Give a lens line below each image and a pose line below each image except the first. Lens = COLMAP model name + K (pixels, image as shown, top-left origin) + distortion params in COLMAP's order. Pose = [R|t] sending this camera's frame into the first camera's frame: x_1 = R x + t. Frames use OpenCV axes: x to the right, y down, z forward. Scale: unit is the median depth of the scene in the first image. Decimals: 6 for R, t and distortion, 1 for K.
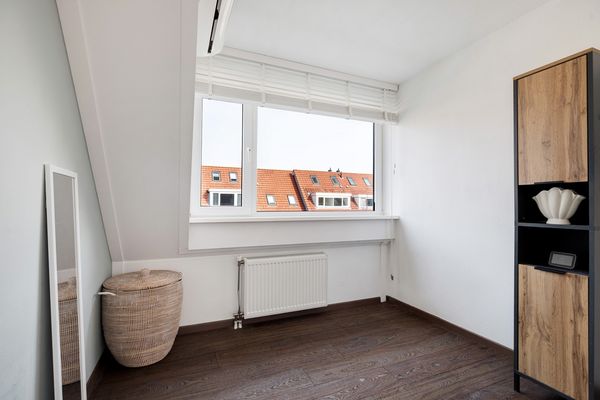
lens RADIAL K [[276.5, 0, 300.0], [0, 276.5, 200.0], [0, 0, 1]] dist [-0.000379, -0.000103]
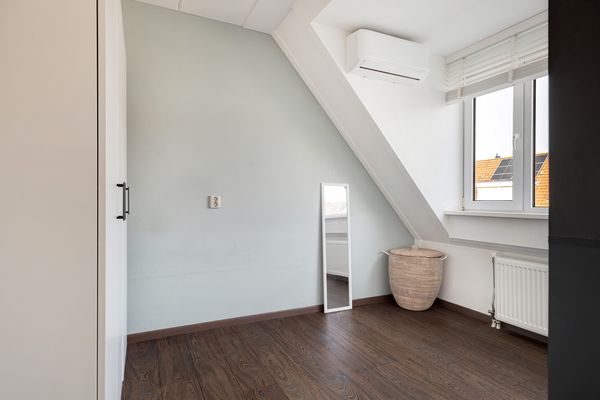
lens RADIAL K [[331.5, 0, 300.0], [0, 331.5, 200.0], [0, 0, 1]] dist [0.004747, 0.000912]
pose [[0.049473, -0.003870, -0.998768, 0.888459], [0.019082, 0.999814, -0.002929, 0.011957], [0.998593, -0.018913, 0.049537, 0.274761]]
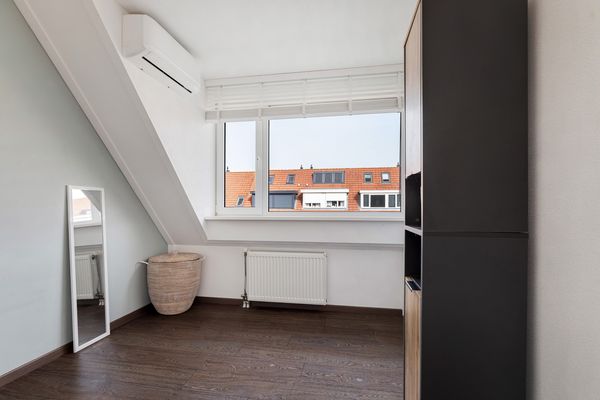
lens RADIAL K [[282.7, 0, 298.5], [0, 282.7, 204.9], [0, 0, 1]] dist [-0.001352, -0.000191]
pose [[0.838311, -0.008892, -0.545120, 0.645946], [0.015526, 0.999851, 0.007568, 0.007877], [0.544971, -0.014808, 0.838324, 0.091627]]
